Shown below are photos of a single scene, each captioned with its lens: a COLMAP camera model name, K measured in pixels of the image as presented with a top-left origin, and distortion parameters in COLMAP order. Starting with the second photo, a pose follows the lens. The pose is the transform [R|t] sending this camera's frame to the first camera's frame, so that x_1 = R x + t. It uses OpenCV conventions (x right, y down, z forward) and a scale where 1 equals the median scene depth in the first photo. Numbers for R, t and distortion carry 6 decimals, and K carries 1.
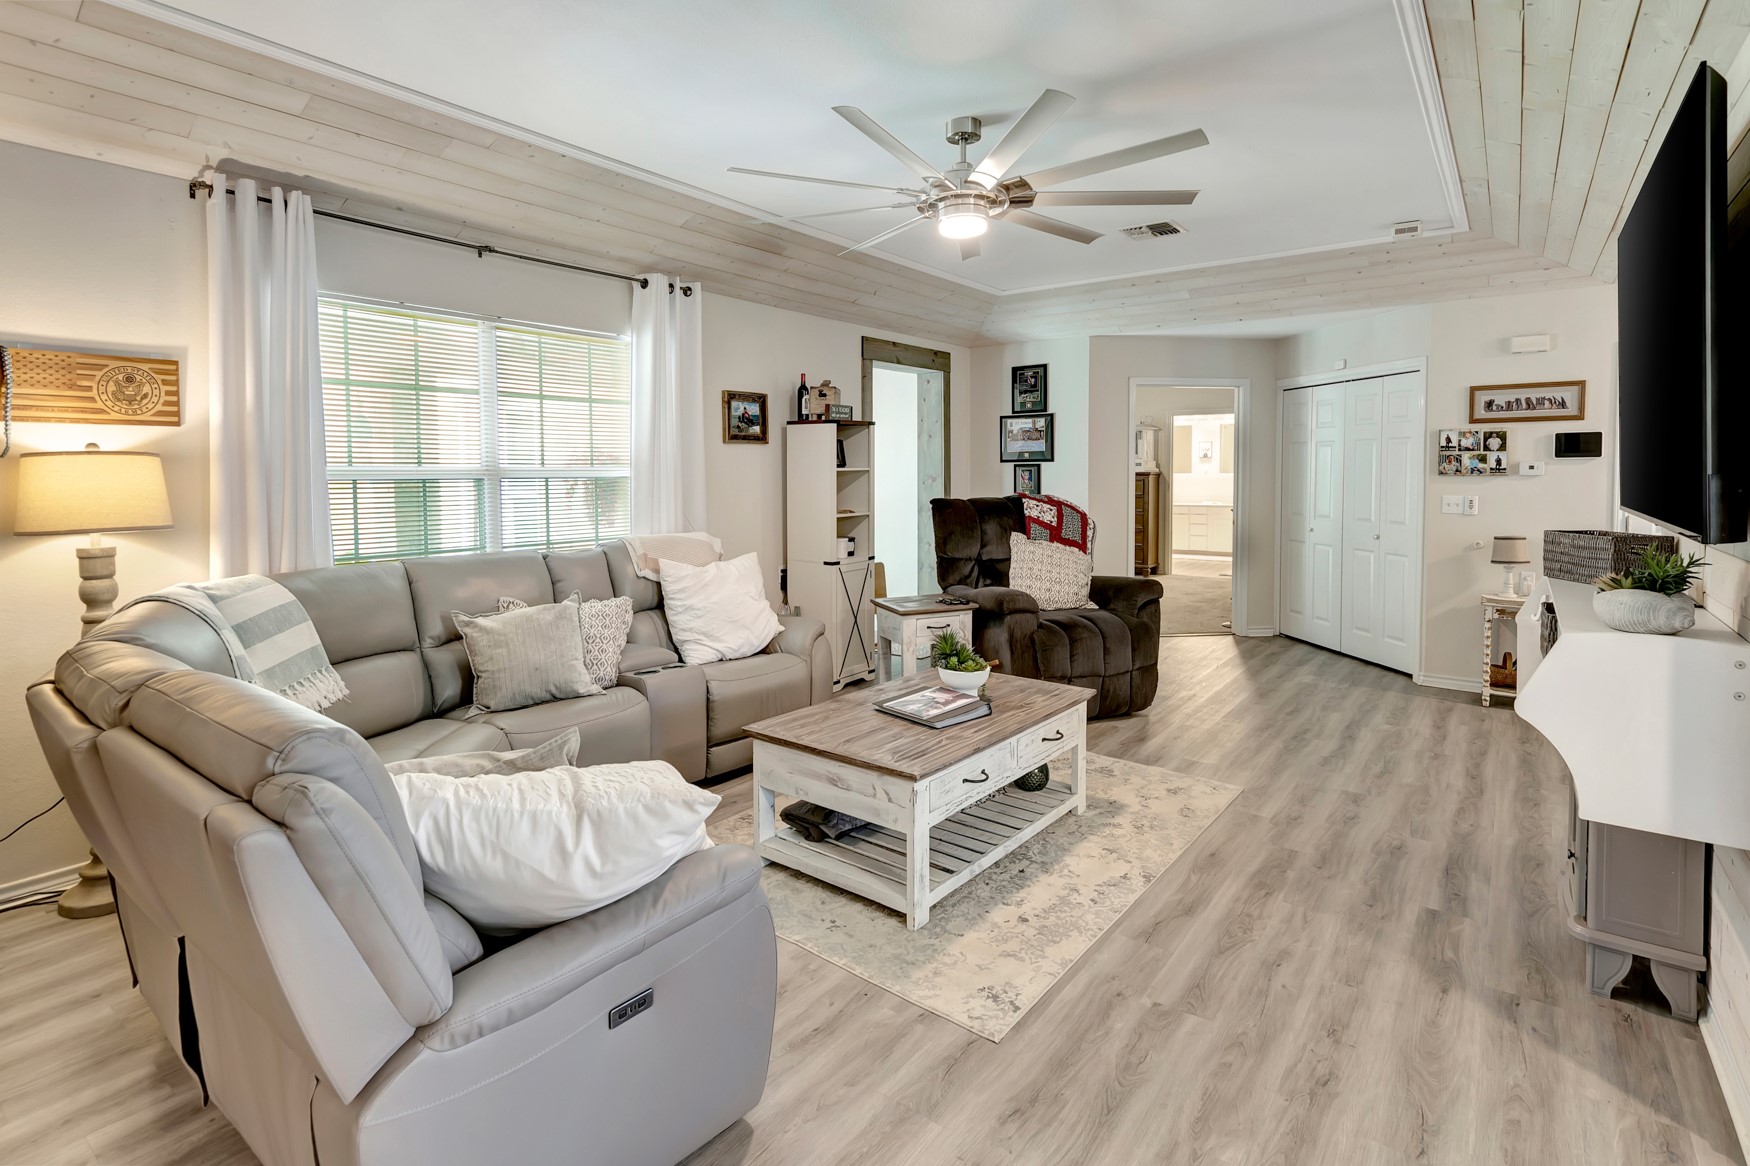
lens RADIAL K [[869.9, 0, 867.0], [0, 869.9, 507.7], [0, 0, 1]] dist [0.004370, 0.002103]
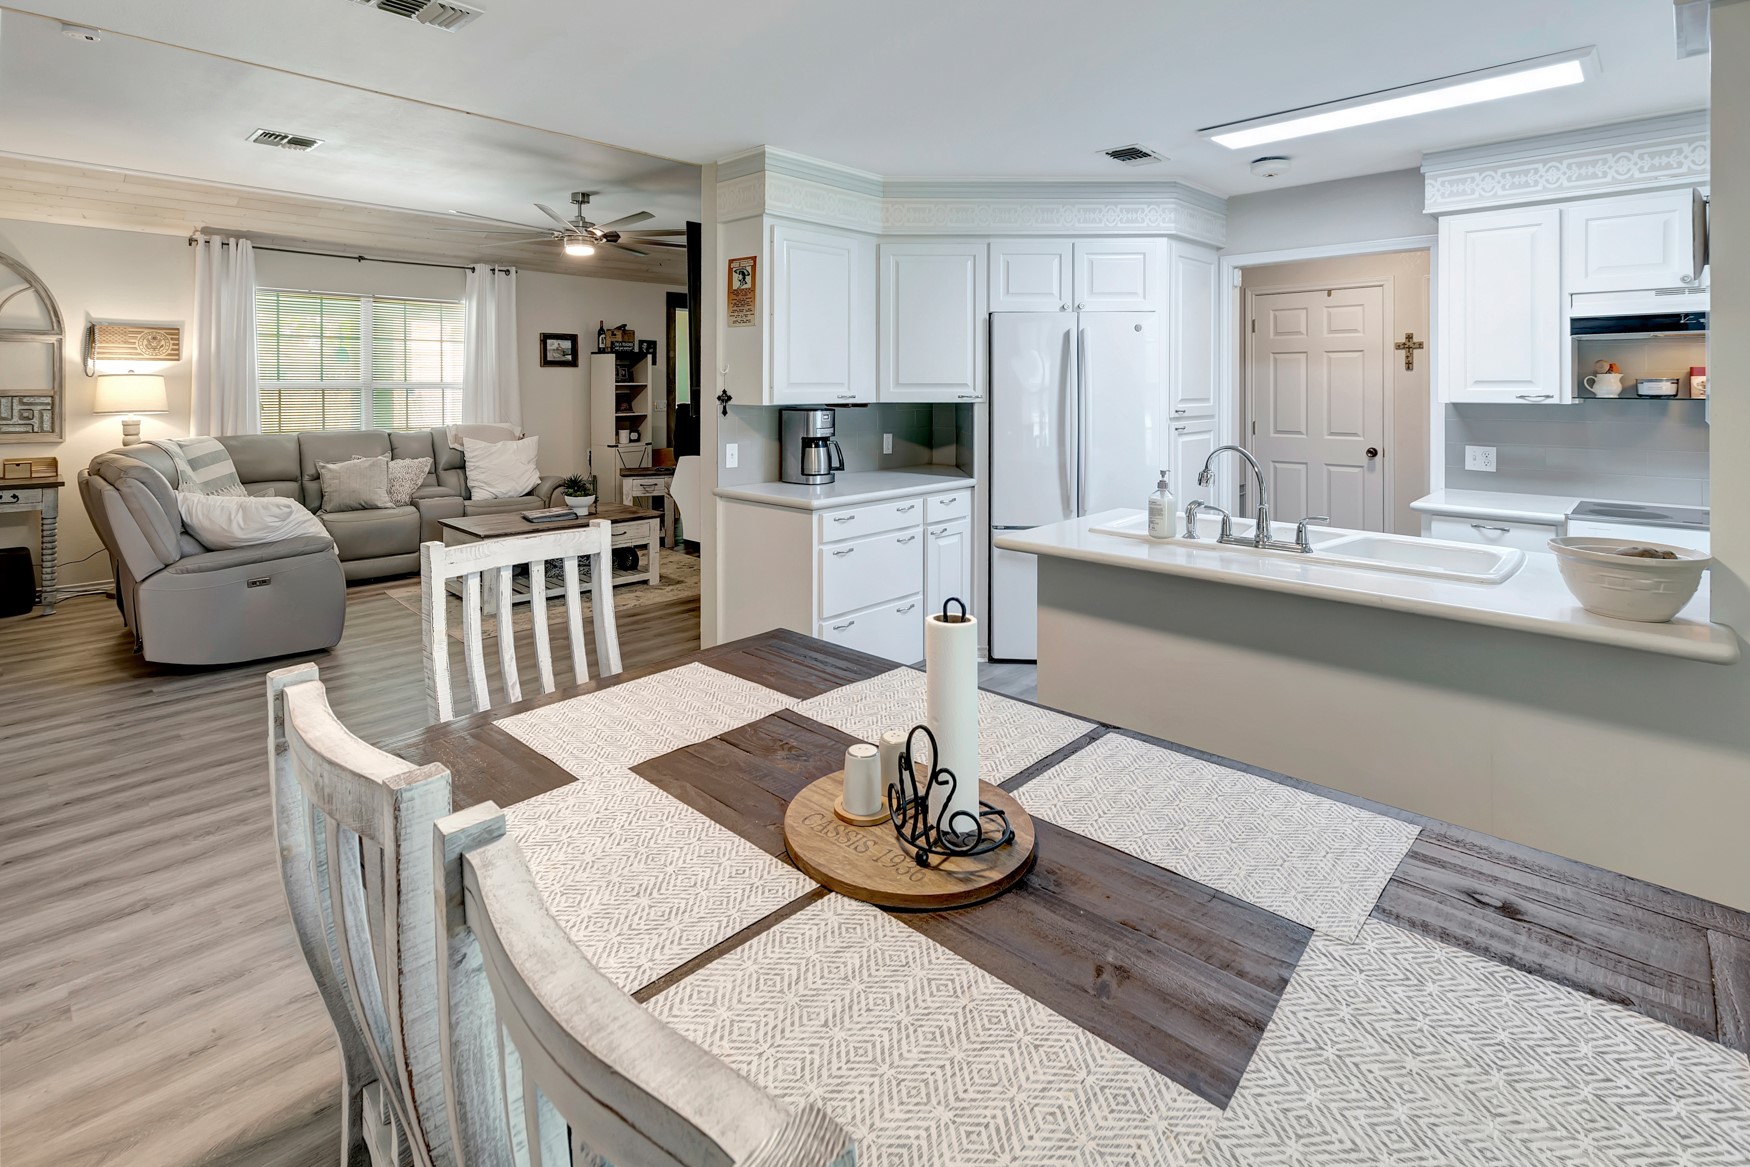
lens RADIAL K [[860.2, 0, 866.7], [0, 860.2, 388.7], [0, 0, 1]] dist [-0.002538, -0.000817]
pose [[0.993693, 0.003345, -0.112083, 0.964627], [-0.007834, 0.999184, -0.039635, 0.033148], [0.111859, 0.040263, 0.992908, -0.740497]]
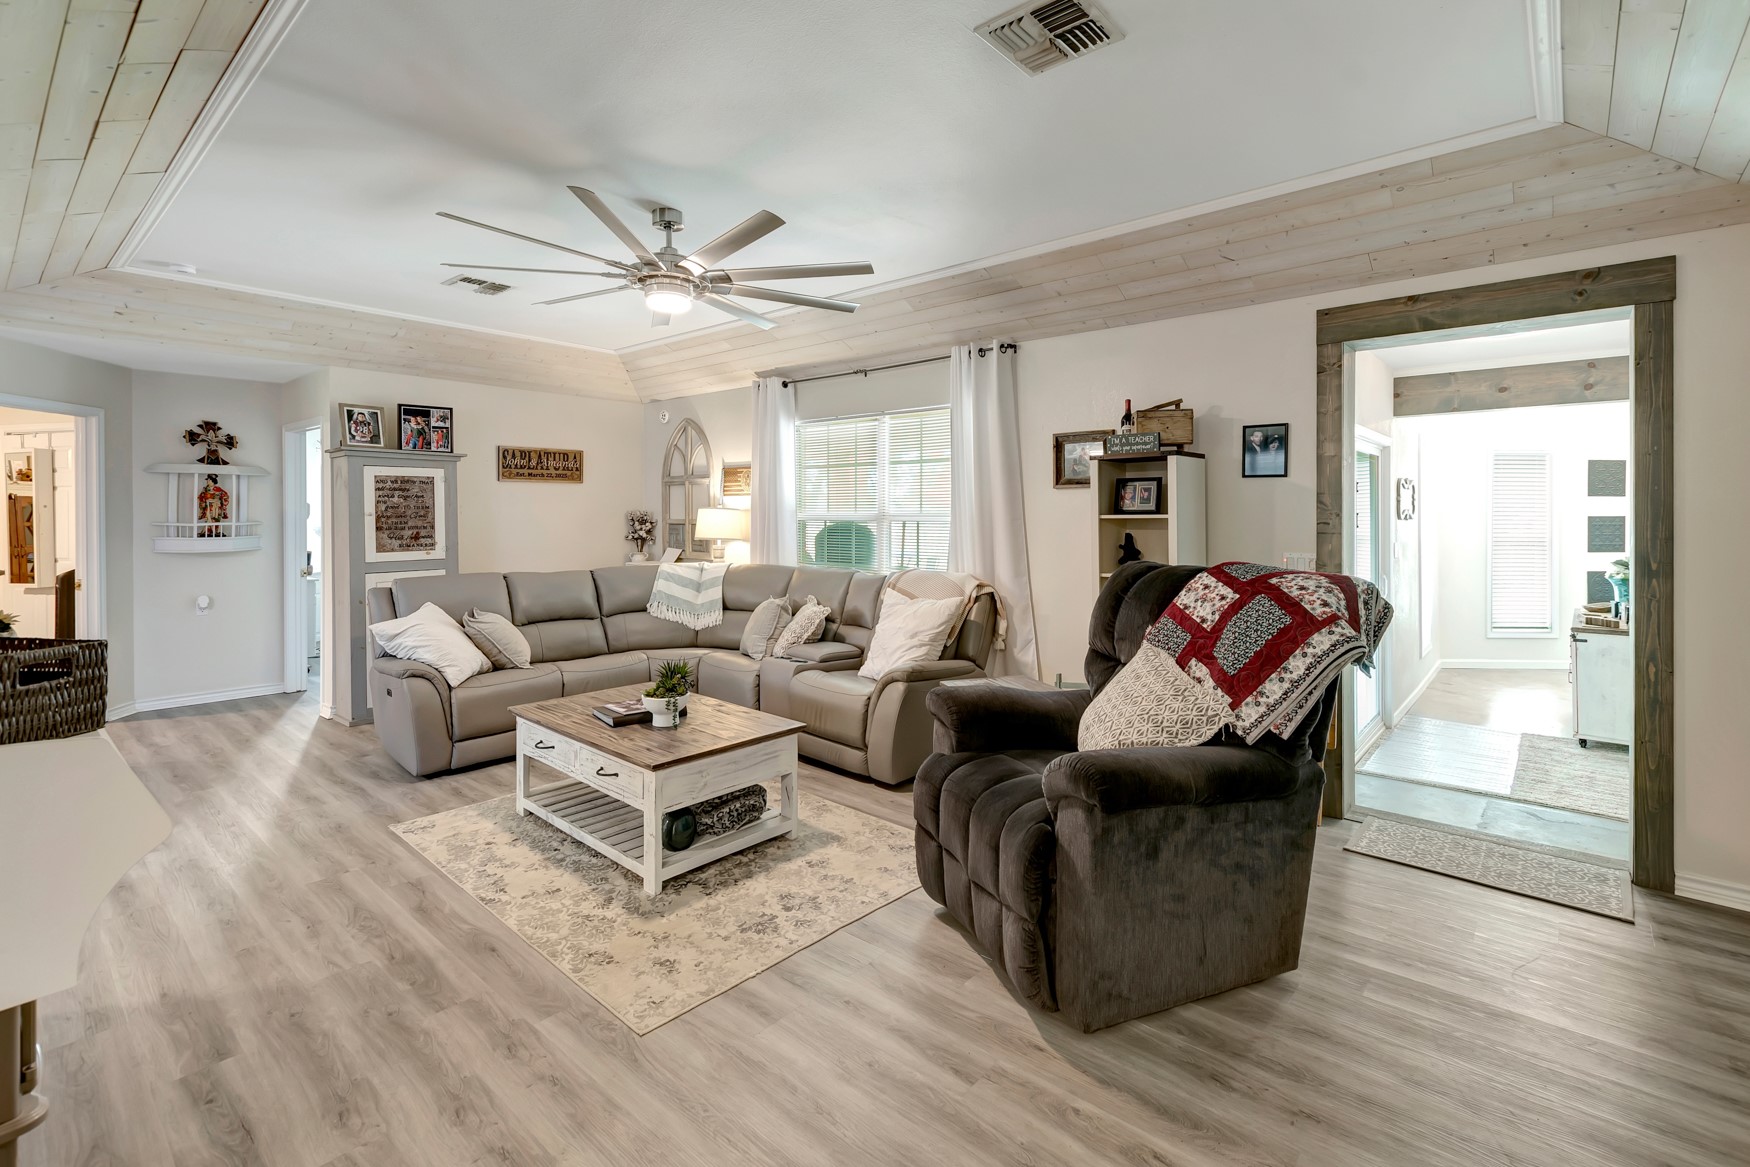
lens RADIAL K [[785.0, 0, 891.9], [0, 785.0, 512.6], [0, 0, 1]] dist [-0.000117, -0.000610]
pose [[-0.059824, -0.001885, -0.998207, 1.190103], [-0.045454, 0.998966, 0.000838, -0.066763], [0.997174, 0.045422, -0.059848, 1.455842]]
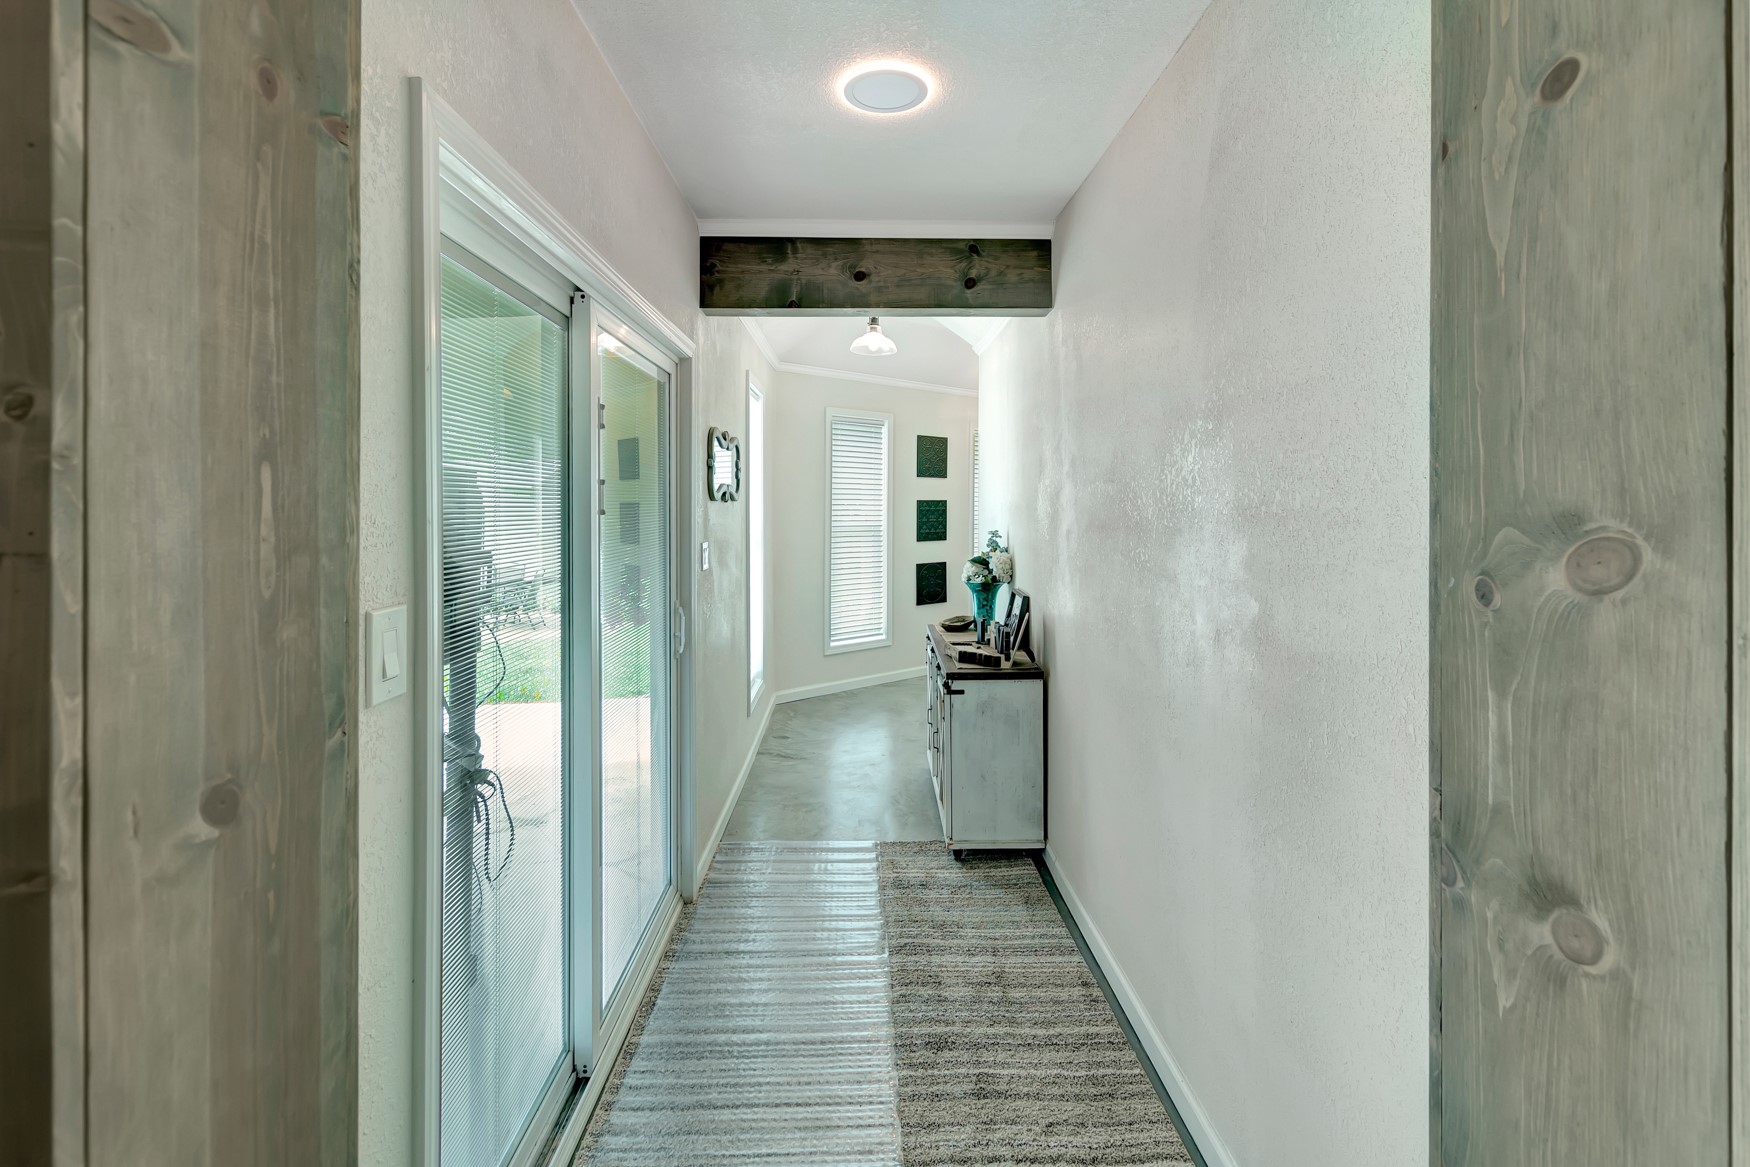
lens RADIAL K [[785.0, 0, 874.5], [0, 785.0, 504.0], [0, 0, 1]] dist [-0.000117, -0.000610]
pose [[0.621770, -0.001086, -0.783199, 0.577146], [-0.035856, 0.998911, -0.029851, -0.071850], [0.782378, 0.046643, 0.621054, 1.839056]]
